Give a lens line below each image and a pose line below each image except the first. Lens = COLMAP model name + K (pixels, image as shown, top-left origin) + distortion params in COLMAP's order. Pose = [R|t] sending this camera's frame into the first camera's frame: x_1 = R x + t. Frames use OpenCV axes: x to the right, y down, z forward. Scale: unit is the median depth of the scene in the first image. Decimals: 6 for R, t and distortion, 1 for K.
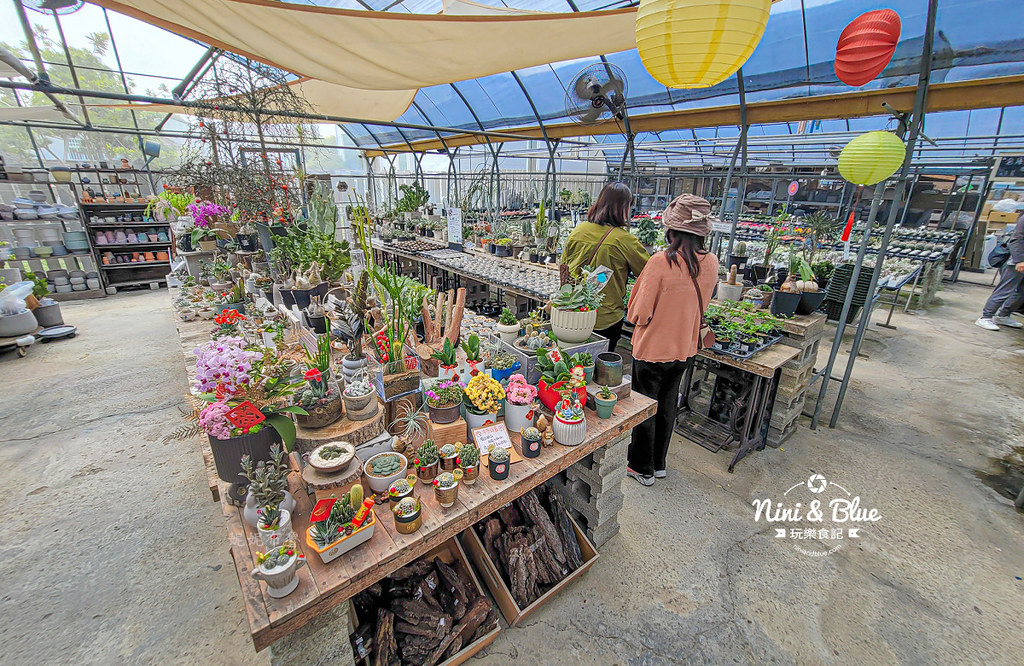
lens RADIAL K [[427.1, 0, 512.0], [0, 427.1, 333.0], [0, 0, 1]] dist [-0.016114, -0.000016]
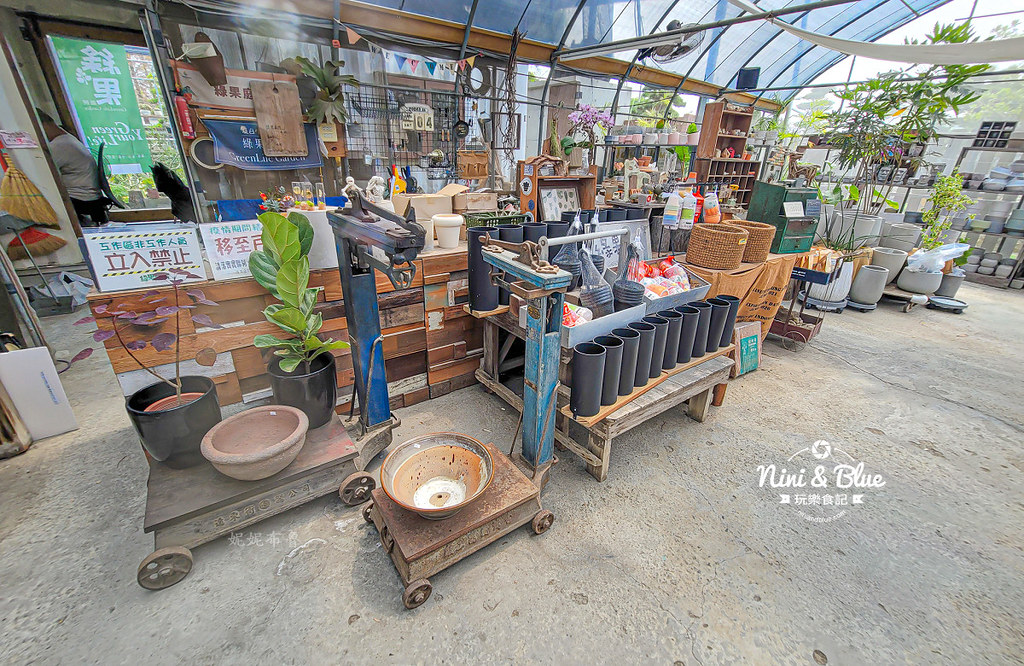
lens RADIAL K [[427.1, 0, 512.0], [0, 427.1, 333.0], [0, 0, 1]] dist [-0.016114, -0.000016]
pose [[-0.058494, 0.380876, -0.922774, -0.139889], [-0.361164, 0.853669, 0.375246, 0.062568], [0.930666, 0.355223, 0.087624, 0.025450]]
